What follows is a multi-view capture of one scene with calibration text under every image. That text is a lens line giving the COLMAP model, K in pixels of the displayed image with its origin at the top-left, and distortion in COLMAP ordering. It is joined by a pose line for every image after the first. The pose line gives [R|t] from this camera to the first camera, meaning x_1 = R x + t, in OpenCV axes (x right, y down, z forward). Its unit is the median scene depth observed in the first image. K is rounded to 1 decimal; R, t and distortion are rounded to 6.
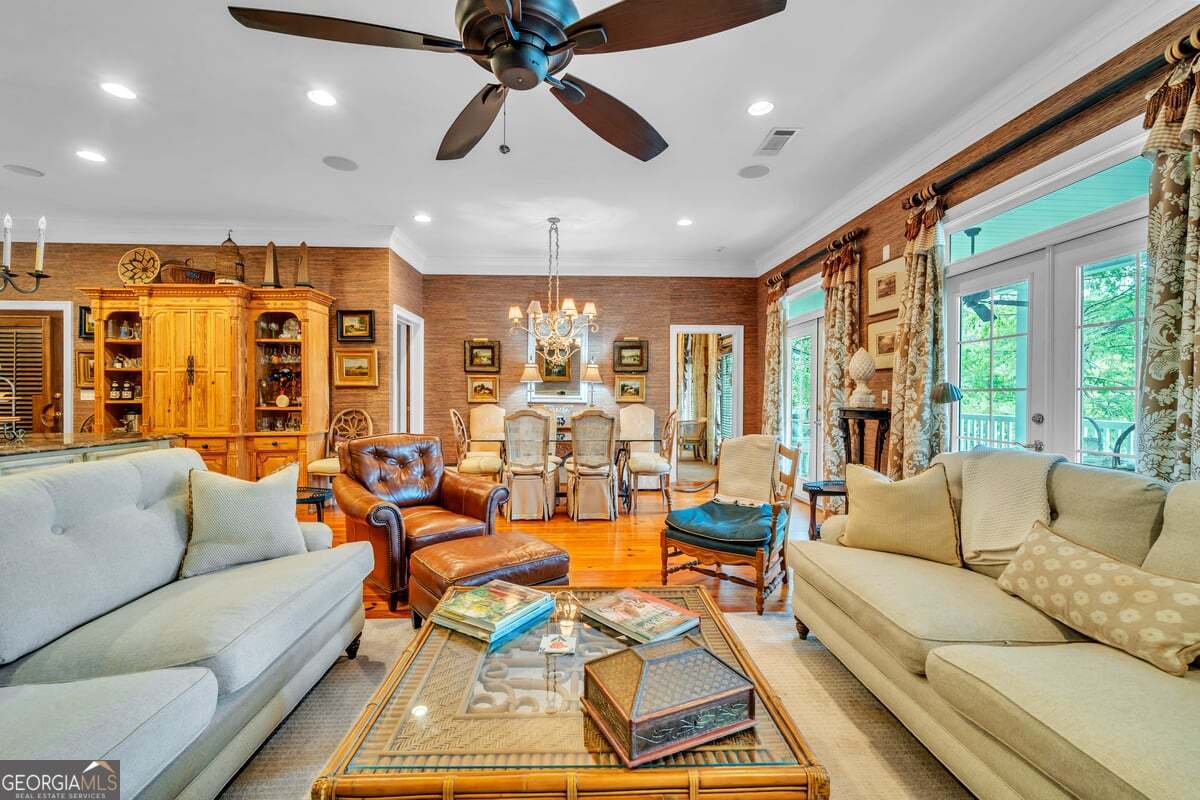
lens RADIAL K [[499.7, 0, 592.9], [0, 499.7, 398.9], [0, 0, 1]] dist [-0.001346, -0.000182]
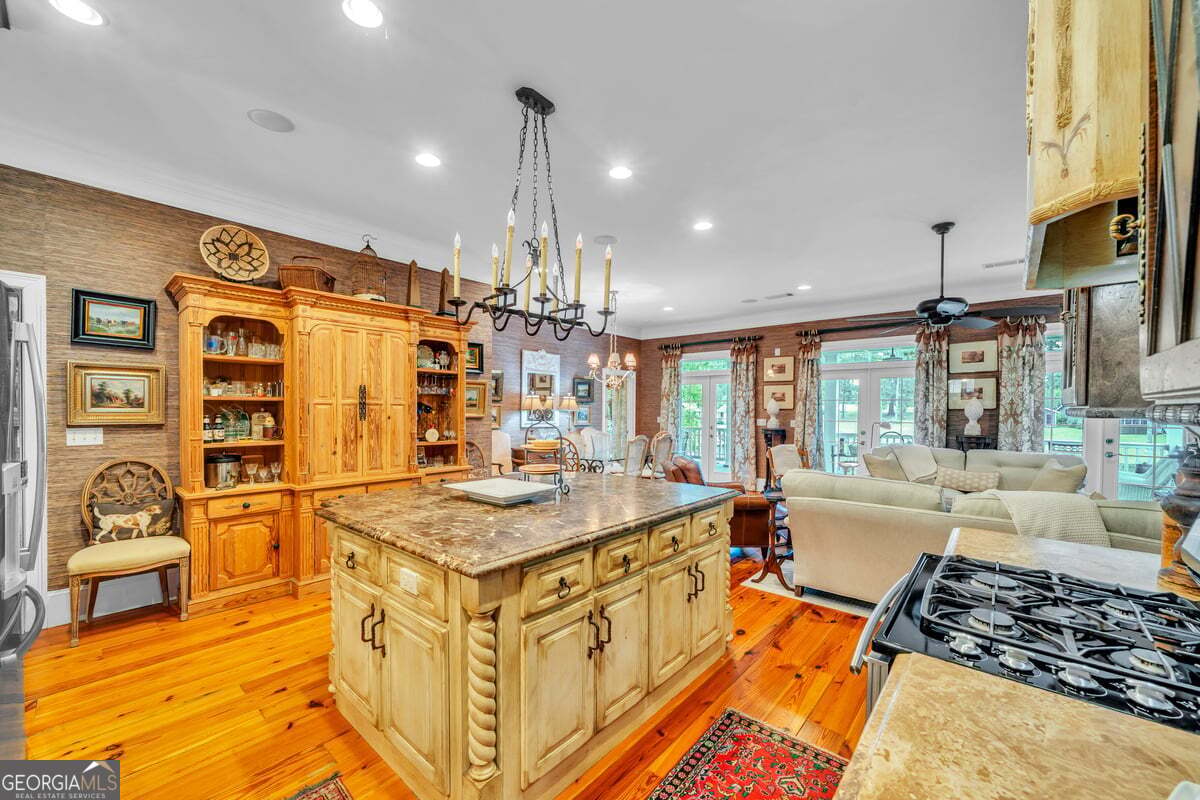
lens RADIAL K [[469.9, 0, 600.5], [0, 469.9, 415.9], [0, 0, 1]] dist [0.000659, -0.000043]
pose [[0.689651, -0.006829, 0.724110, -1.033267], [-0.001077, 0.999945, 0.010456, -0.041107], [-0.724141, -0.007990, 0.689605, 0.161252]]
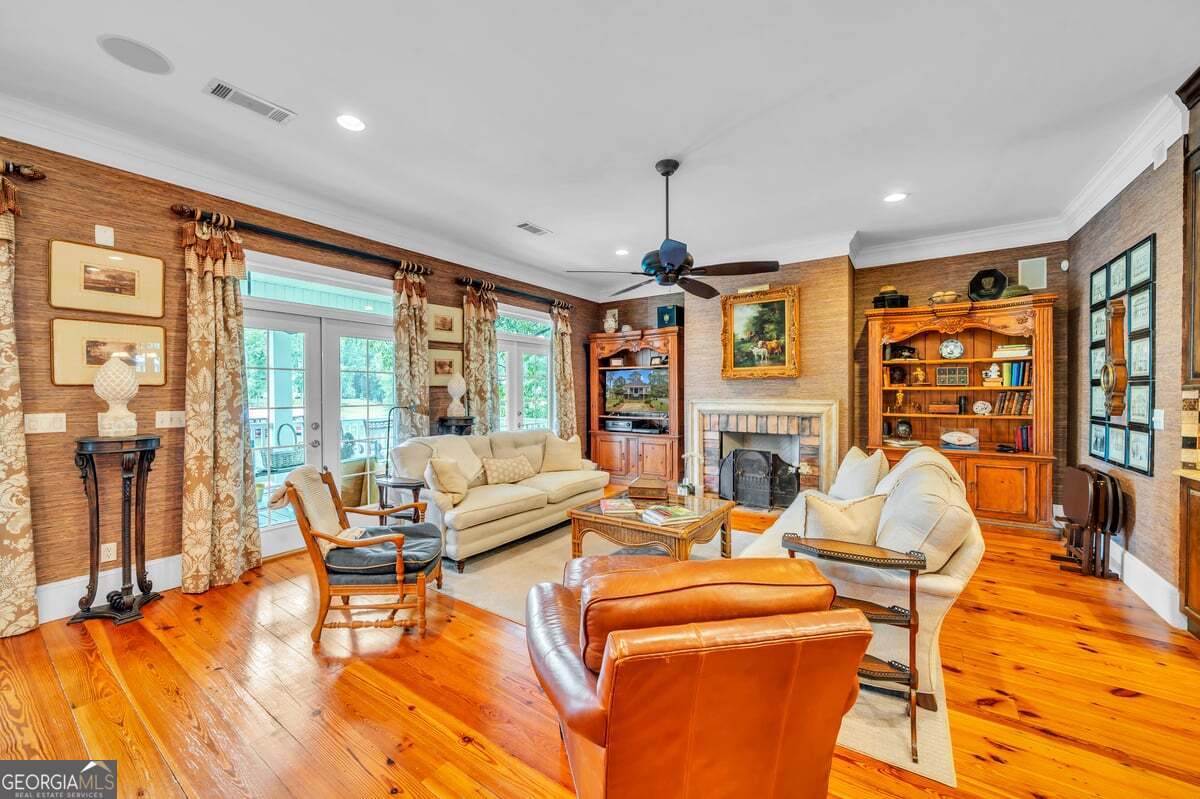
lens RADIAL K [[452.5, 0, 594.0], [0, 452.5, 395.9], [0, 0, 1]] dist [-0.000739, -0.000090]
pose [[-0.794986, -0.007601, 0.606580, -0.355327], [0.005283, 0.999797, 0.019453, -0.042378], [-0.606604, 0.018669, -0.794785, 0.879371]]
